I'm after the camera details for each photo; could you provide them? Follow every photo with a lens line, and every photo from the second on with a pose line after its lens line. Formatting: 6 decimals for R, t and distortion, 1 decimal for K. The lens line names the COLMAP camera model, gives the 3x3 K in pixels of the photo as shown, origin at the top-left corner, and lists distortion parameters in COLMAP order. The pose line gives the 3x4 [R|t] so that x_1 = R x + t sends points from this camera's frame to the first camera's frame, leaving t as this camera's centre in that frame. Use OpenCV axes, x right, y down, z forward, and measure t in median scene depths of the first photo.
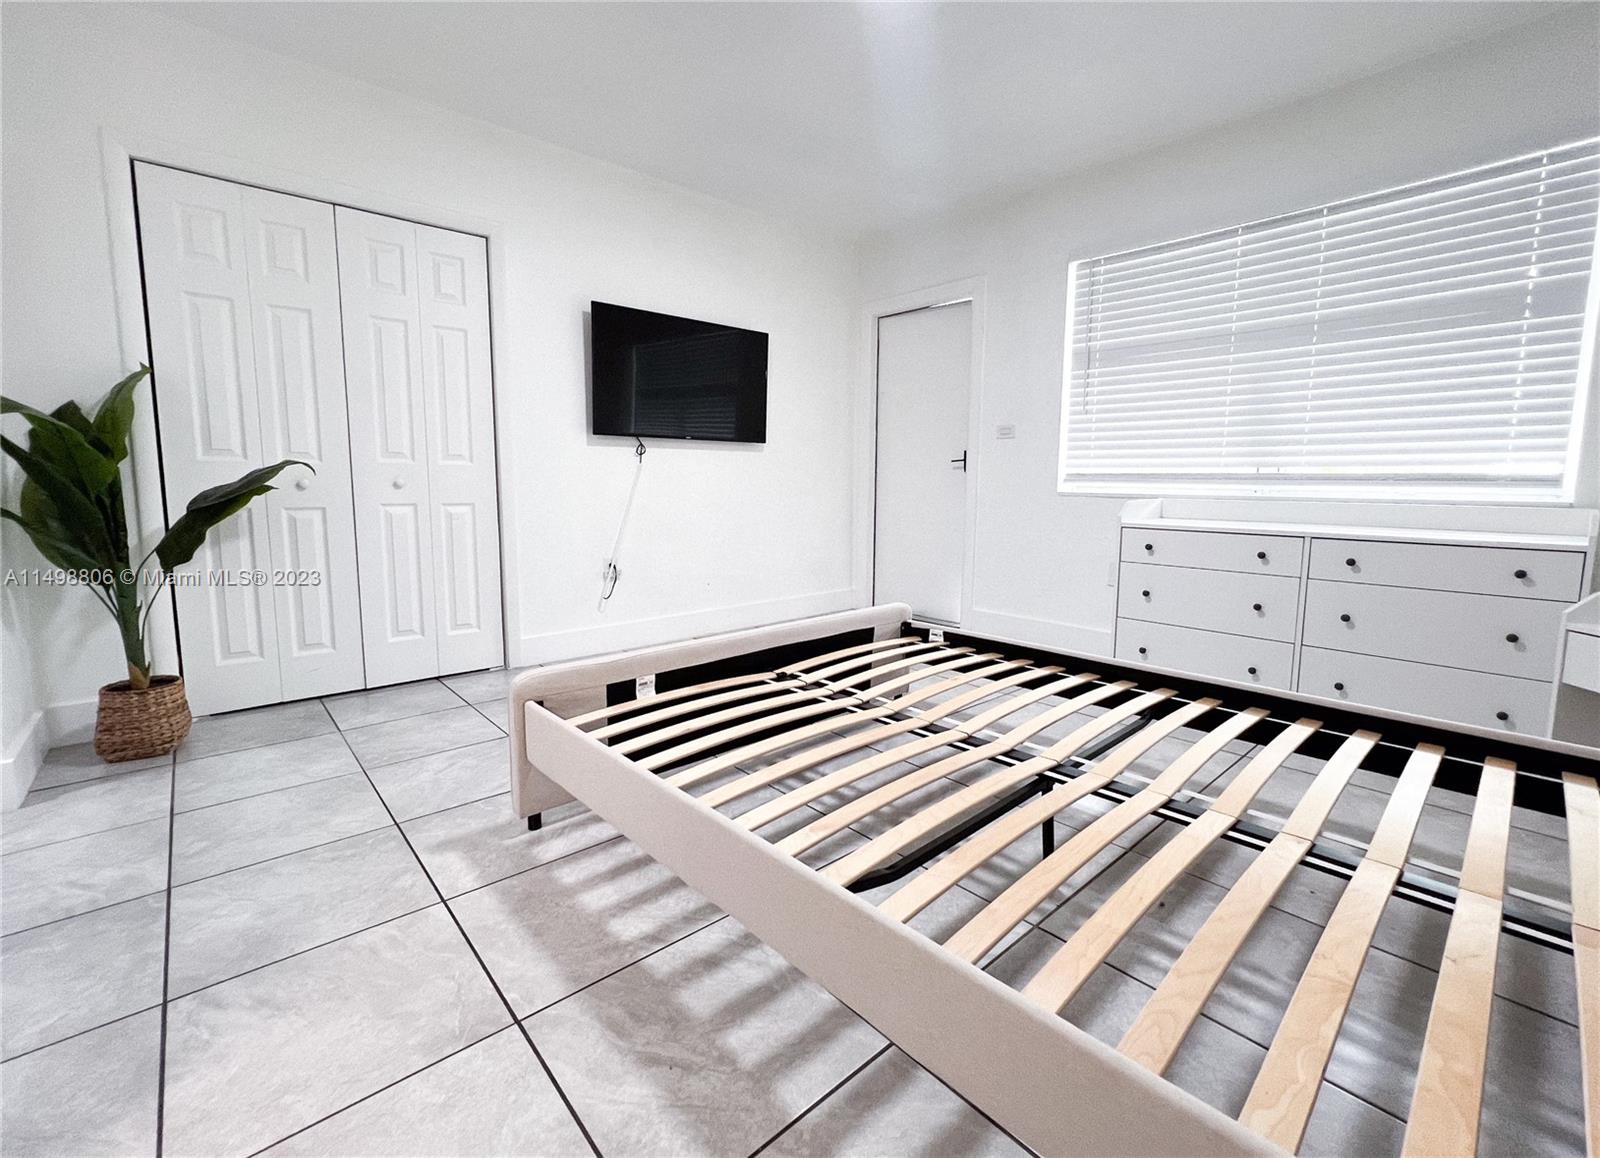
lens RADIAL K [[688.8, 0, 798.4], [0, 688.8, 557.0], [0, 0, 1]] dist [0.000553, -0.000034]
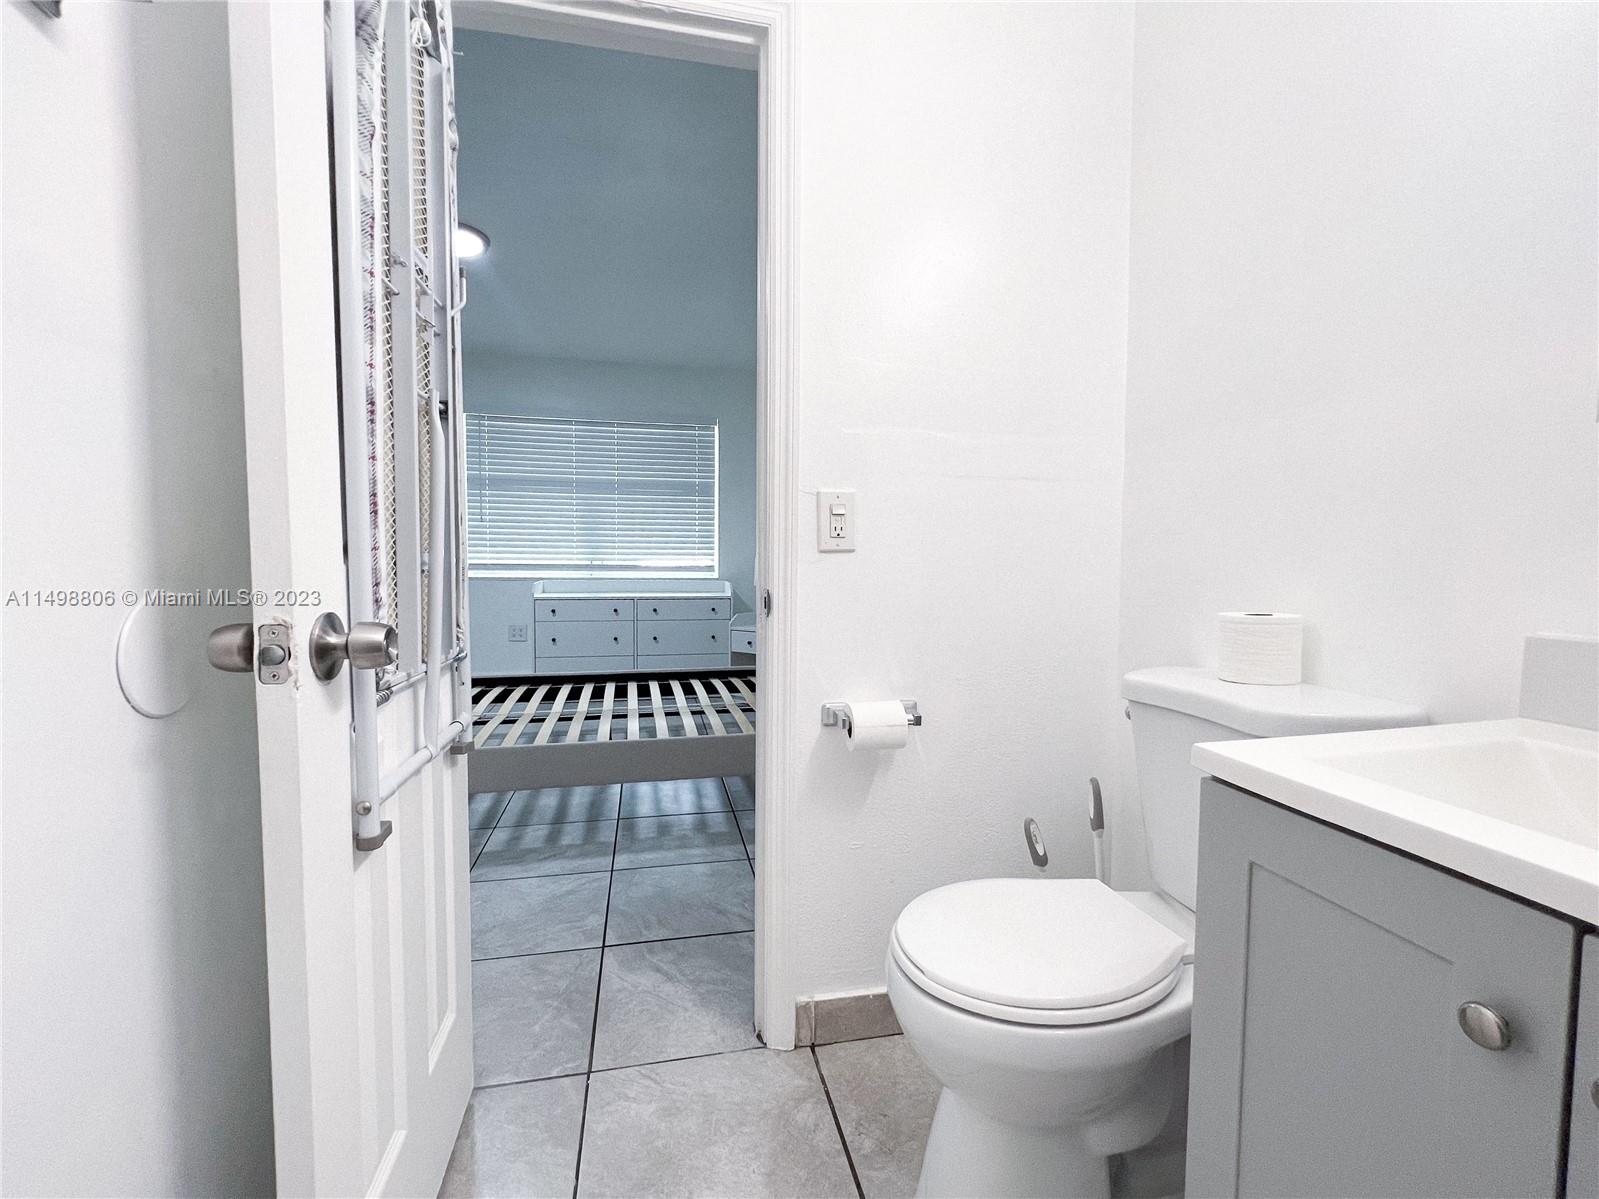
lens RADIAL K [[689.0, 0, 800.8], [0, 689.0, 596.0], [0, 0, 1]] dist [0.001650, 0.000303]
pose [[0.483947, -0.050248, 0.873654, -0.728189], [0.095816, 0.995390, 0.004174, -0.001091], [-0.869836, 0.081690, 0.486530, -0.344500]]
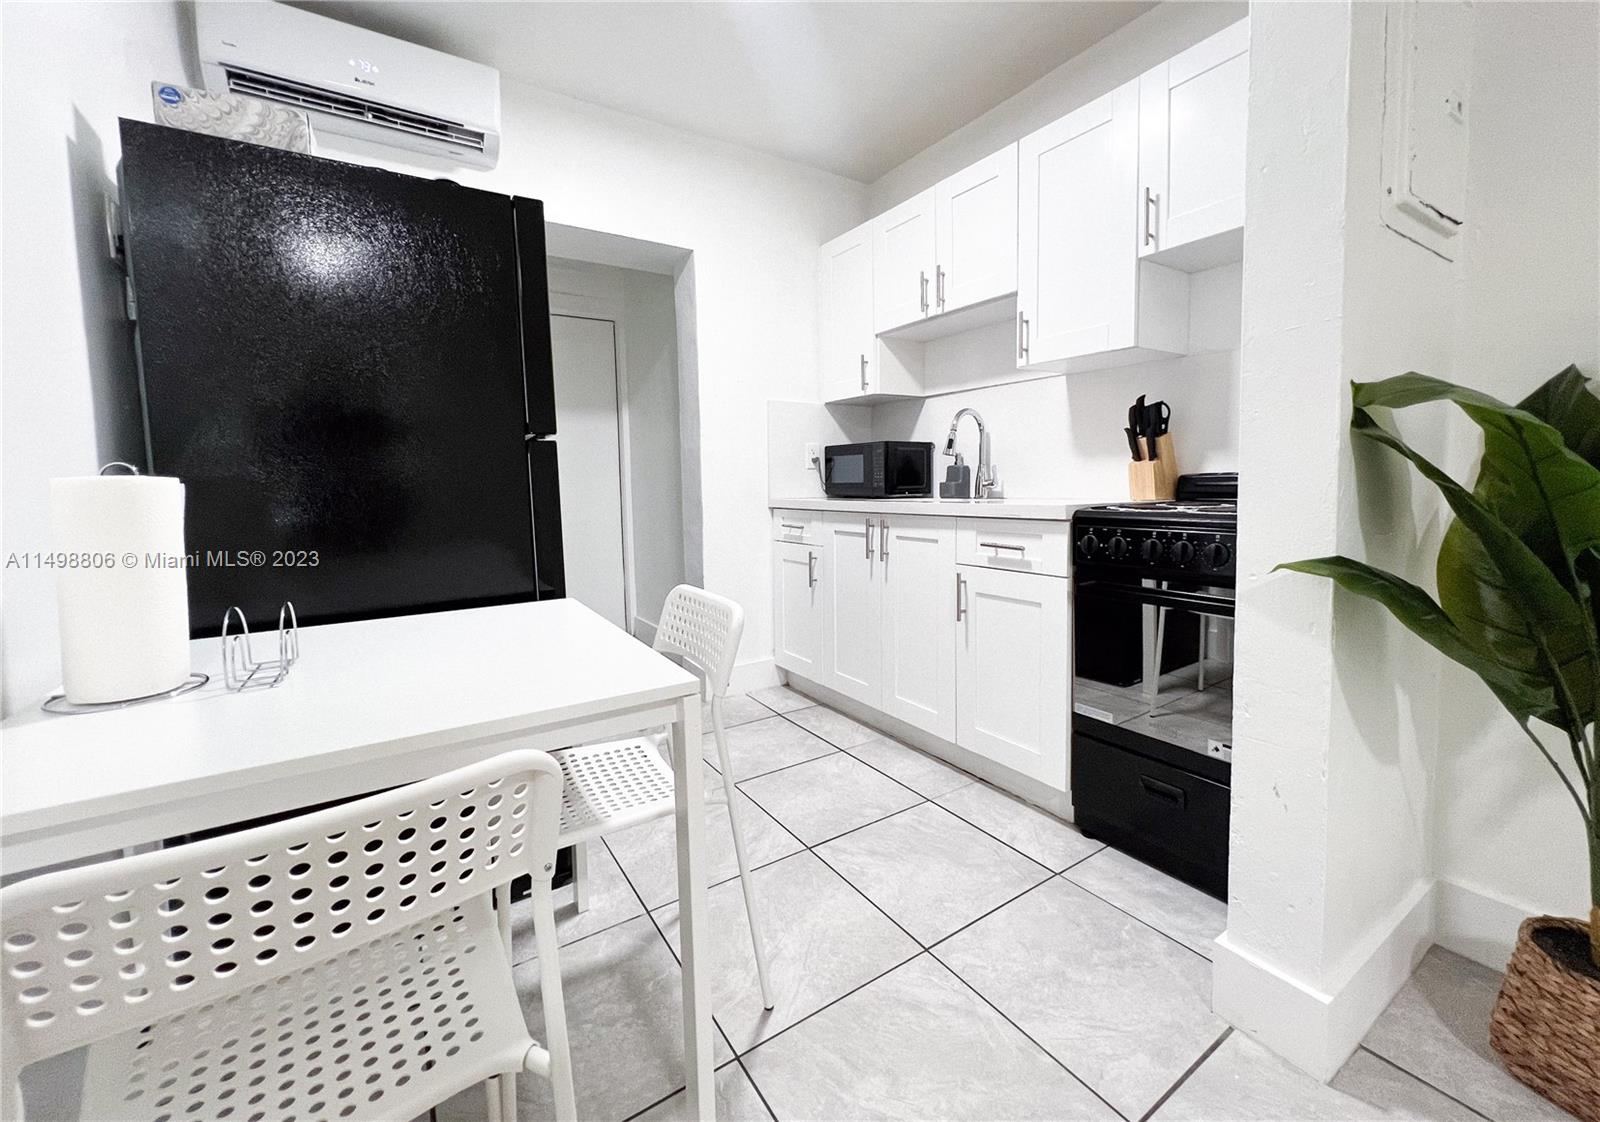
lens RADIAL K [[640.0, 0, 798.8], [0, 640.0, 521.3], [0, 0, 1]] dist [-0.002606, 0.000581]
pose [[-0.151871, 0.062946, -0.986394, -0.434542], [-0.090757, 0.992866, 0.077333, -0.084371], [0.984225, 0.101266, -0.145075, 0.458213]]
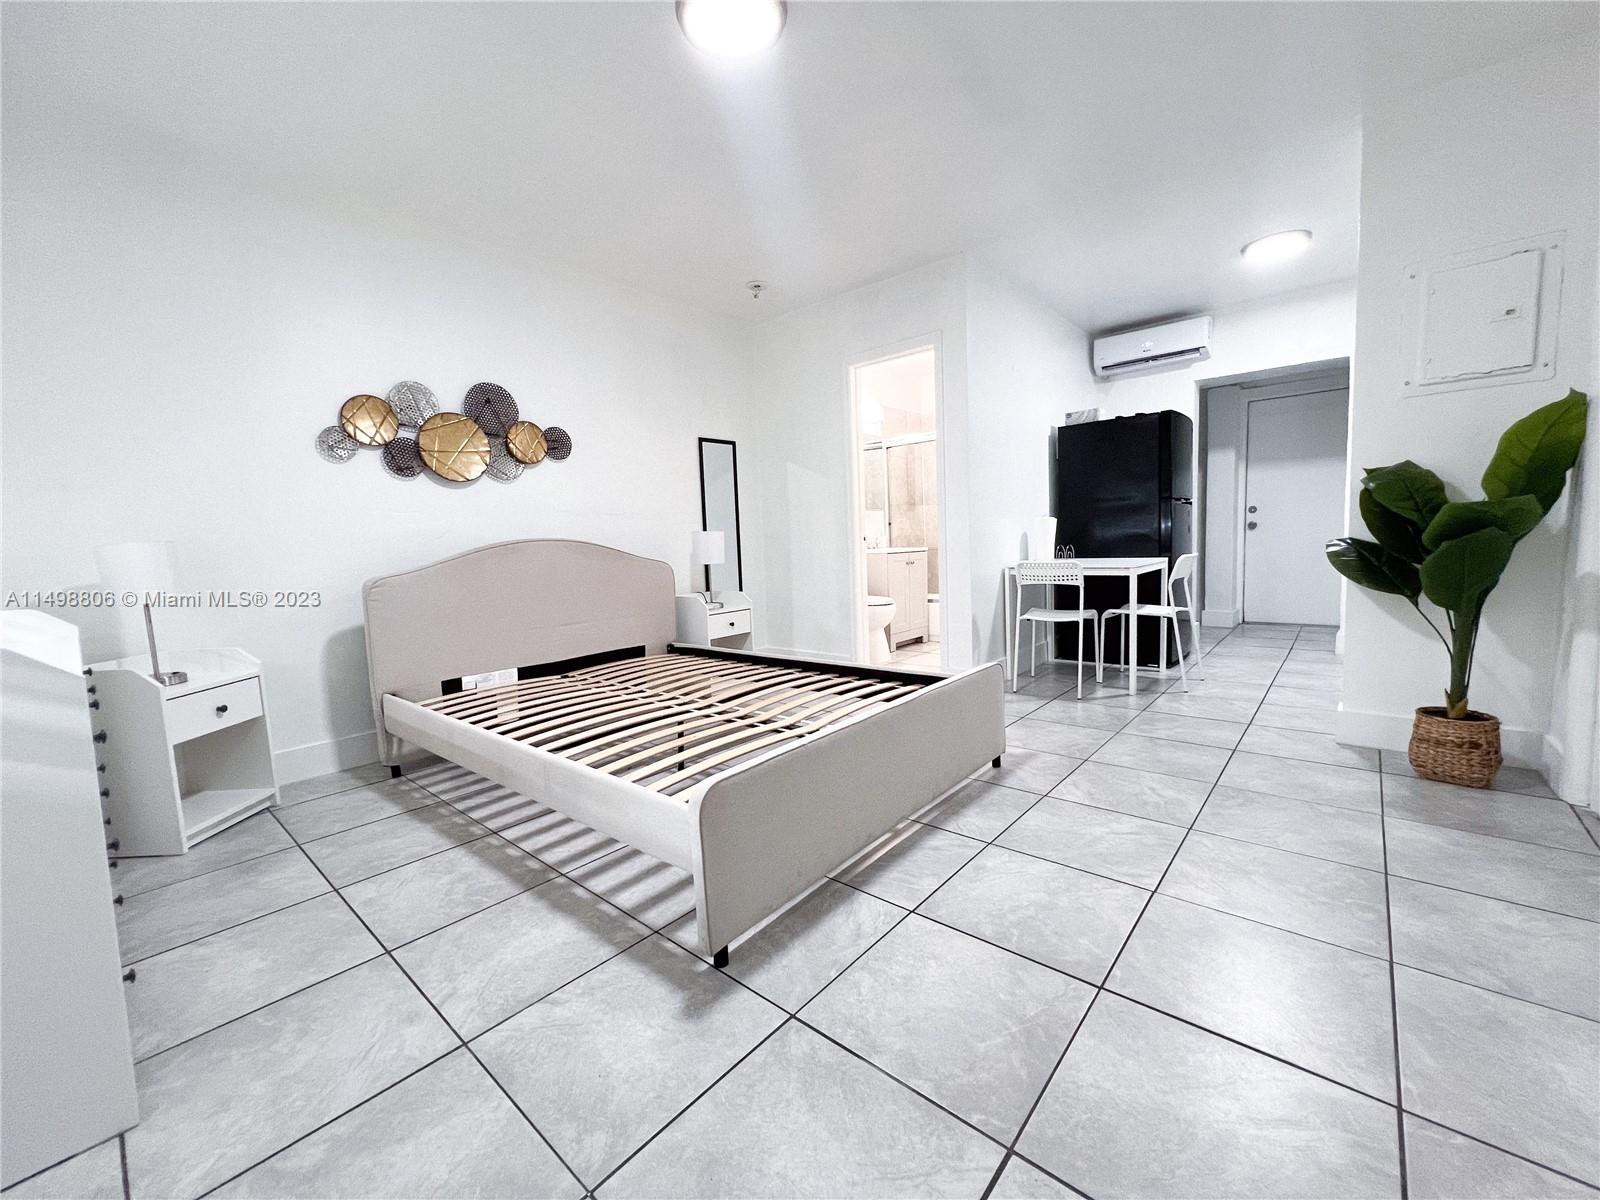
lens RADIAL K [[641.2, 0, 798.9], [0, 641.2, 599.3], [0, 0, 1]] dist [-0.001967, 0.000248]
pose [[-0.991514, 0.046857, -0.121264, 0.151402], [0.021374, 0.978849, 0.203465, -0.196849], [0.128233, 0.199146, -0.971544, 1.666233]]
